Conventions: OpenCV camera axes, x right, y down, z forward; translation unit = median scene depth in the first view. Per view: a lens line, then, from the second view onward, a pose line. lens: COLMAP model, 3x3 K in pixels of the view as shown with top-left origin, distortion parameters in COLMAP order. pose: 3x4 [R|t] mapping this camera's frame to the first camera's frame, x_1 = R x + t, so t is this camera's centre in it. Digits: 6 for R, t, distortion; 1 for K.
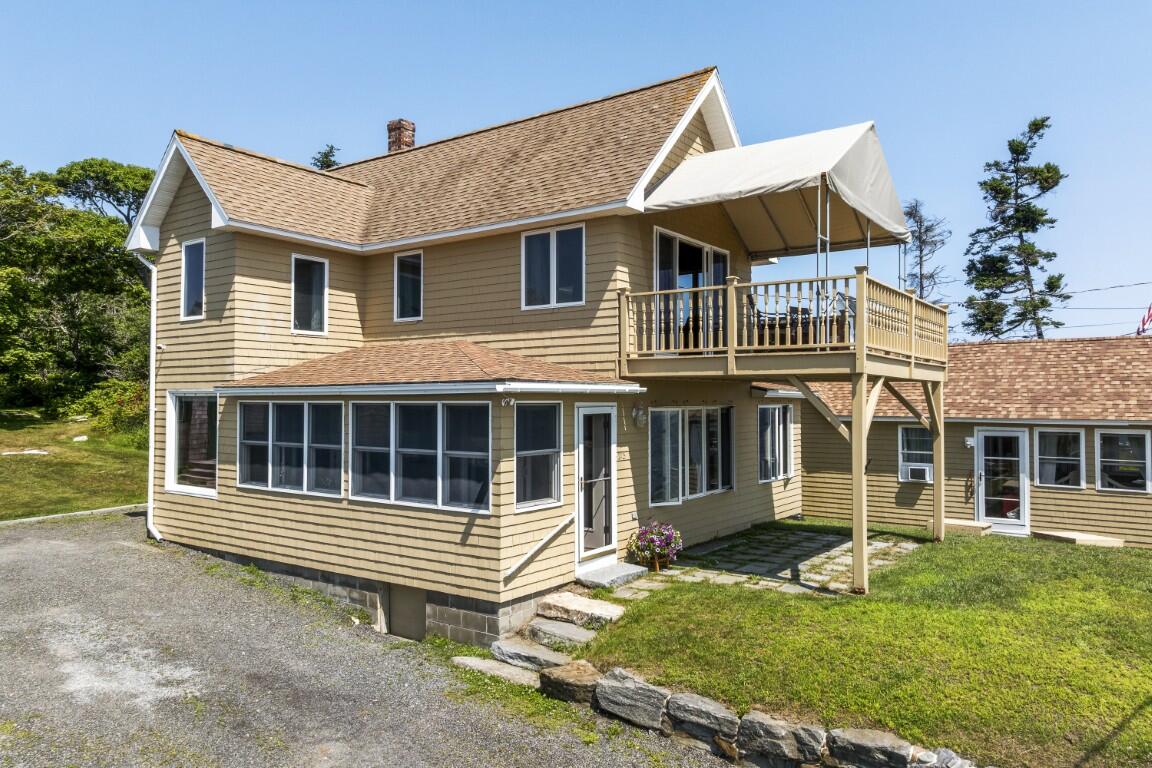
lens RADIAL K [[807.1, 0, 579.0], [0, 807.1, 379.7], [0, 0, 1]] dist [-0.004594, -0.004660]
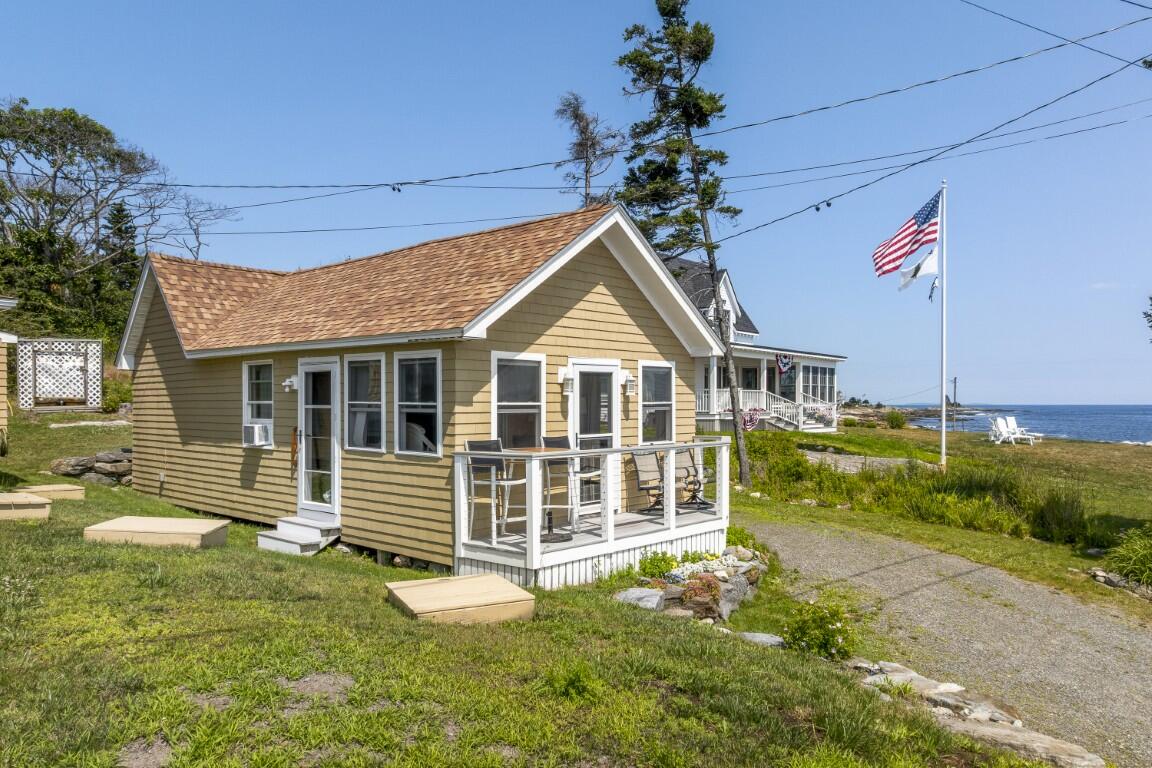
lens RADIAL K [[820.4, 0, 576.0], [0, 820.4, 384.0], [0, 0, 1]] dist [-0.004315, -0.005790]
pose [[0.996947, 0.002575, -0.078045, 1.082435], [-0.002728, 0.999995, -0.001859, 0.112587], [0.078040, 0.002066, 0.996948, 0.530322]]
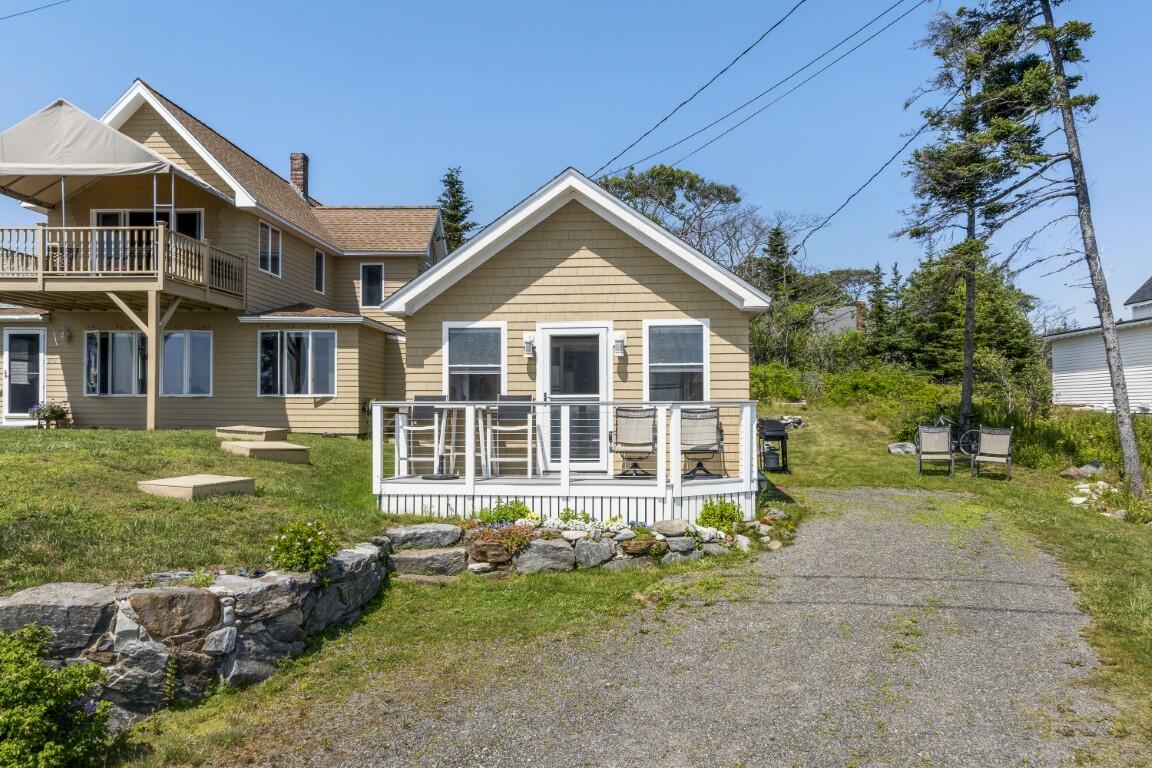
lens RADIAL K [[807.1, 0, 579.1], [0, 807.1, 407.5], [0, 0, 1]] dist [-0.007856, 0.001061]
pose [[0.538058, 0.001129, -0.842907, 1.795285], [0.014694, 0.999835, 0.010719, 0.169543], [0.842780, -0.018153, 0.537952, 0.931340]]
